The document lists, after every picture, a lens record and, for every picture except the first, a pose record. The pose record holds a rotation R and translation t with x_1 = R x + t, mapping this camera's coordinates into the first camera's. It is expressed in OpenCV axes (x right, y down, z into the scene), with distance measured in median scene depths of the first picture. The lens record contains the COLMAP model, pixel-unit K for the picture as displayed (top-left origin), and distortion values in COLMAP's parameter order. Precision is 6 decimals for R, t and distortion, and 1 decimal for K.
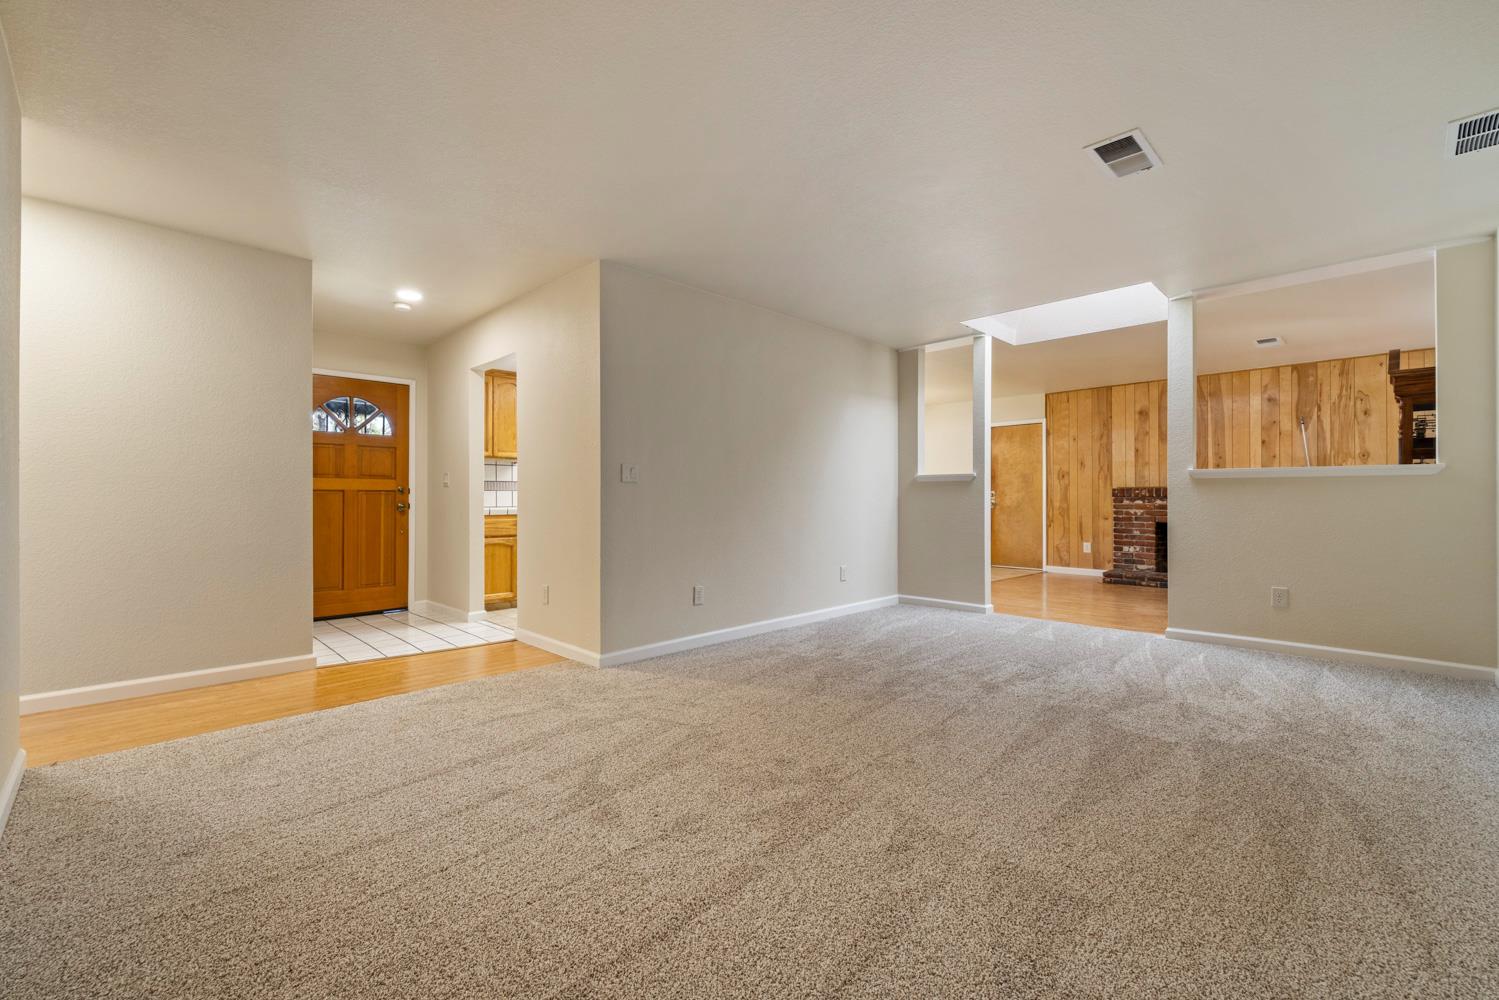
lens RADIAL K [[628.0, 0, 753.2], [0, 628.0, 494.7], [0, 0, 1]] dist [0.000566, 0.000088]
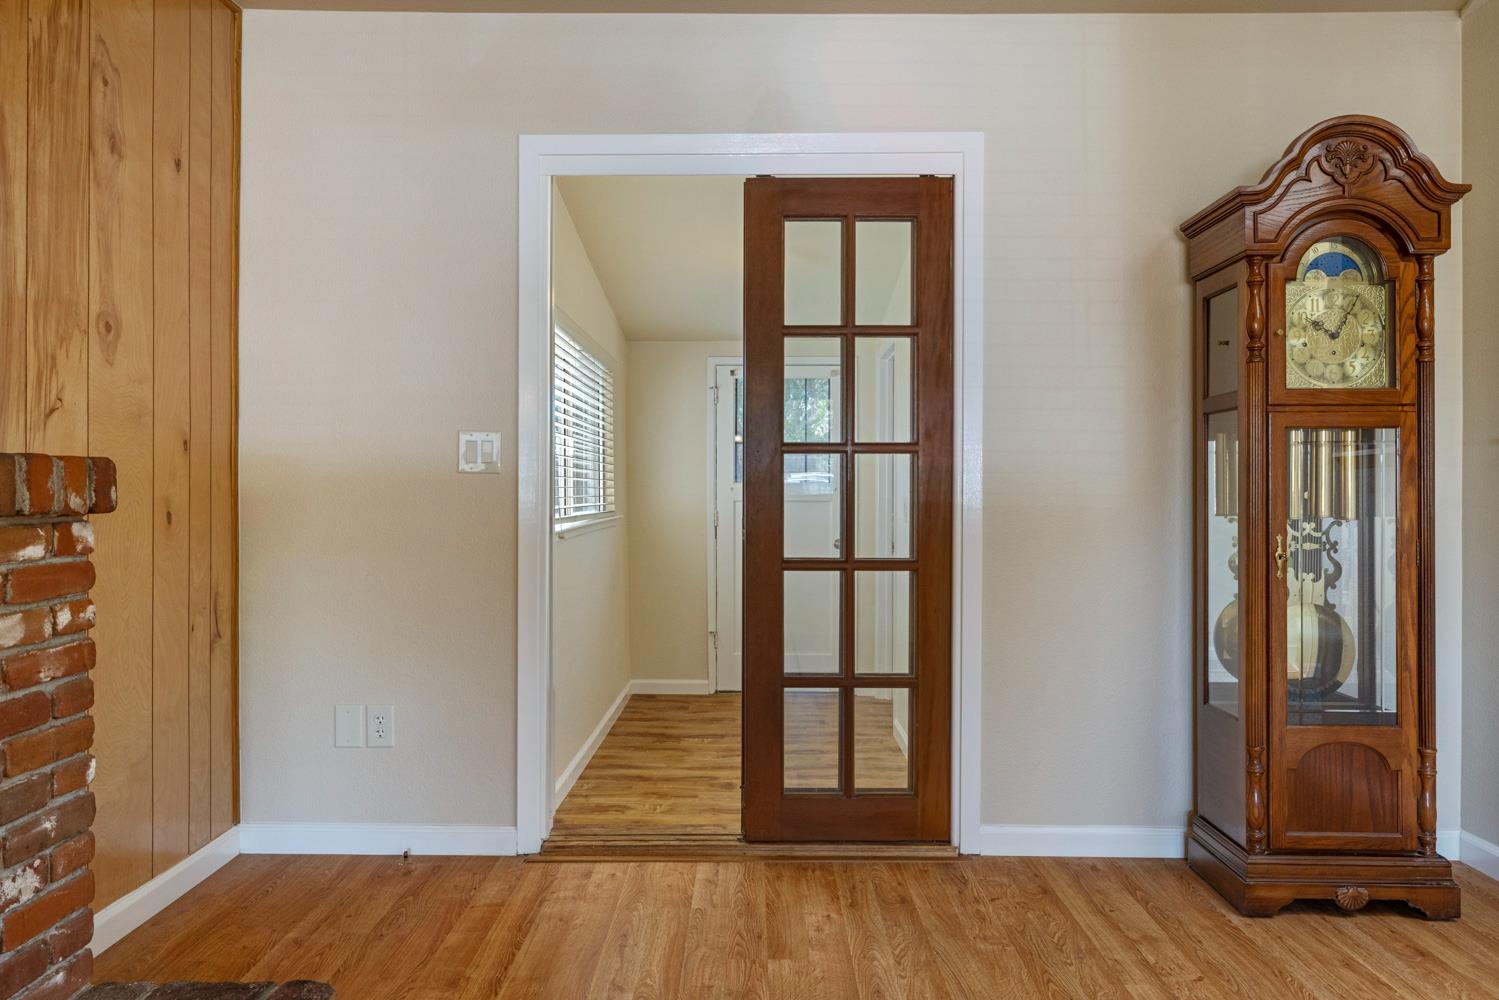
lens RADIAL K [[958.0, 0, 755.7], [0, 958.0, 491.4], [0, 0, 1]] dist [0.007916, -0.004720]
pose [[-0.688557, -0.003891, 0.725171, 0.479892], [-0.002656, 0.999992, 0.002843, -0.004159], [-0.725177, 0.000031, -0.688563, 0.921987]]
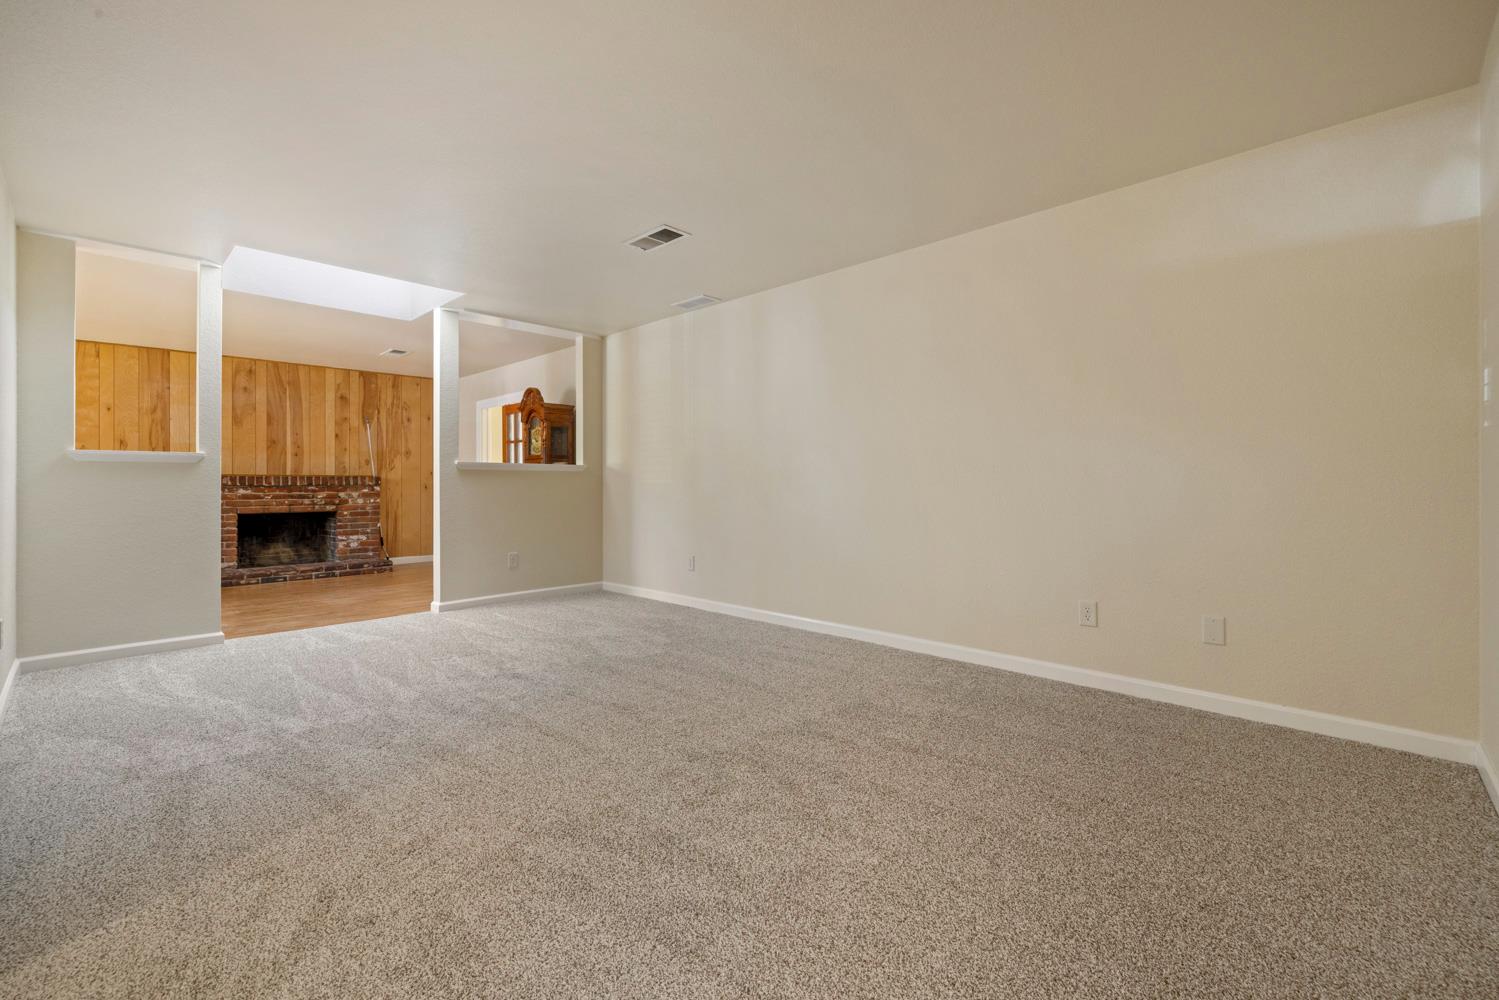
lens RADIAL K [[628.0, 0, 741.9], [0, 628.0, 485.1], [0, 0, 1]] dist [0.000566, 0.000088]
pose [[-0.007903, 0.000602, 0.999969, -0.270734], [-0.001265, 0.999999, -0.000612, 0.002261], [-0.999968, -0.001270, -0.007903, 0.282410]]
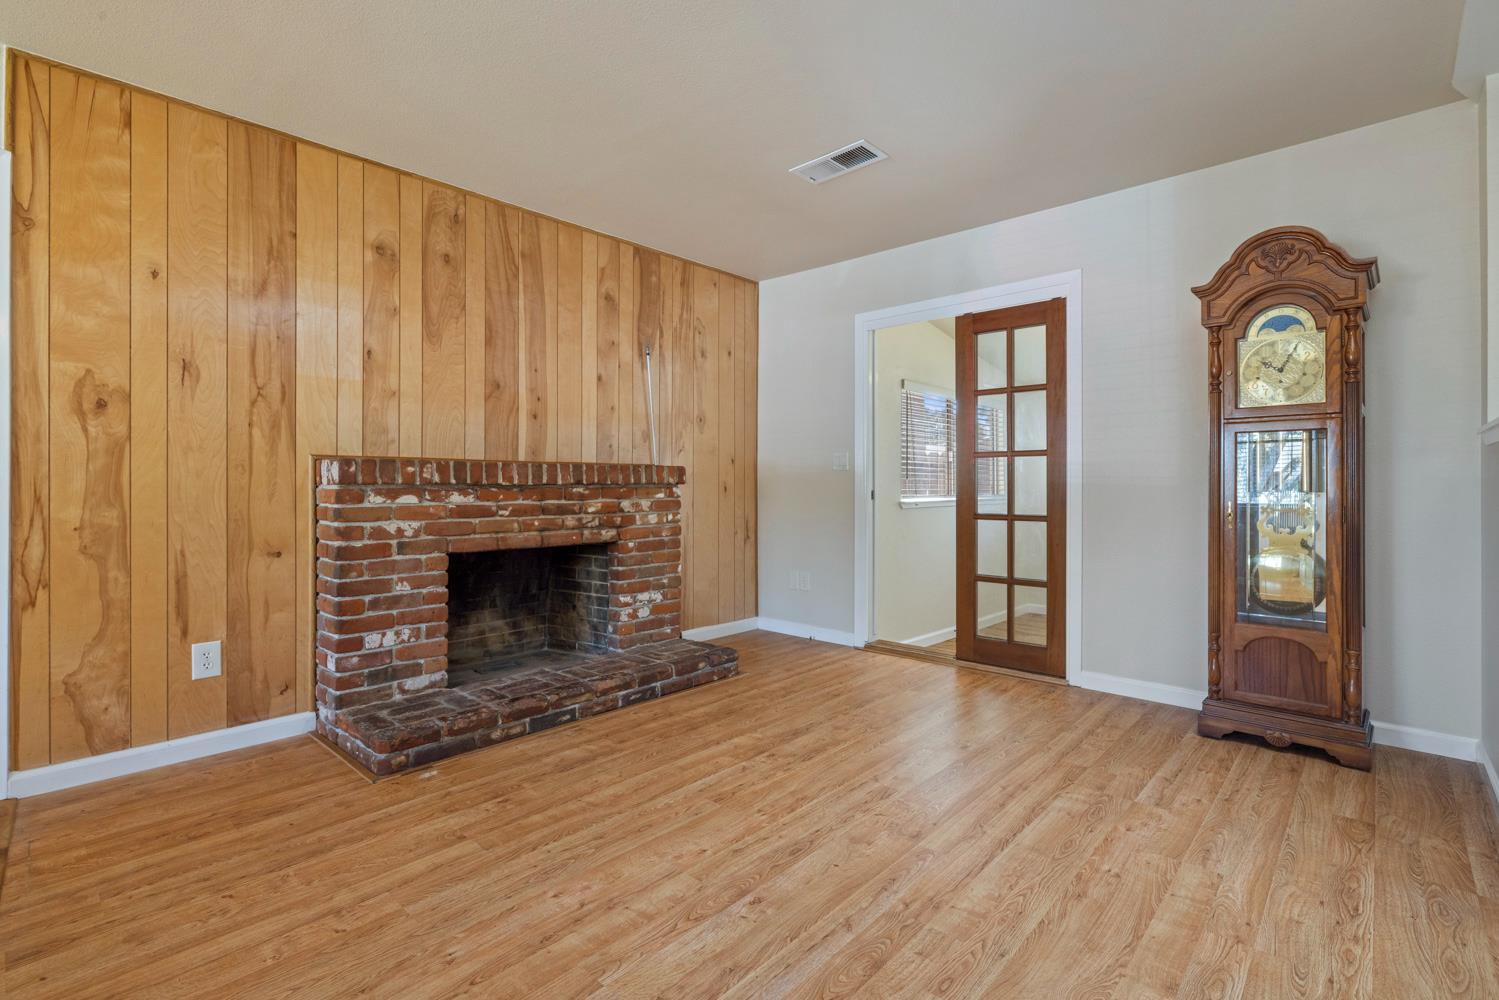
lens RADIAL K [[698.2, 0, 741.5], [0, 698.2, 486.4], [0, 0, 1]] dist [0.002381, -0.000656]
pose [[-0.021229, 0.000048, 0.999775, 0.225167], [-0.002756, 0.999996, -0.000107, 0.003991], [-0.999771, -0.002758, -0.021229, 0.838962]]
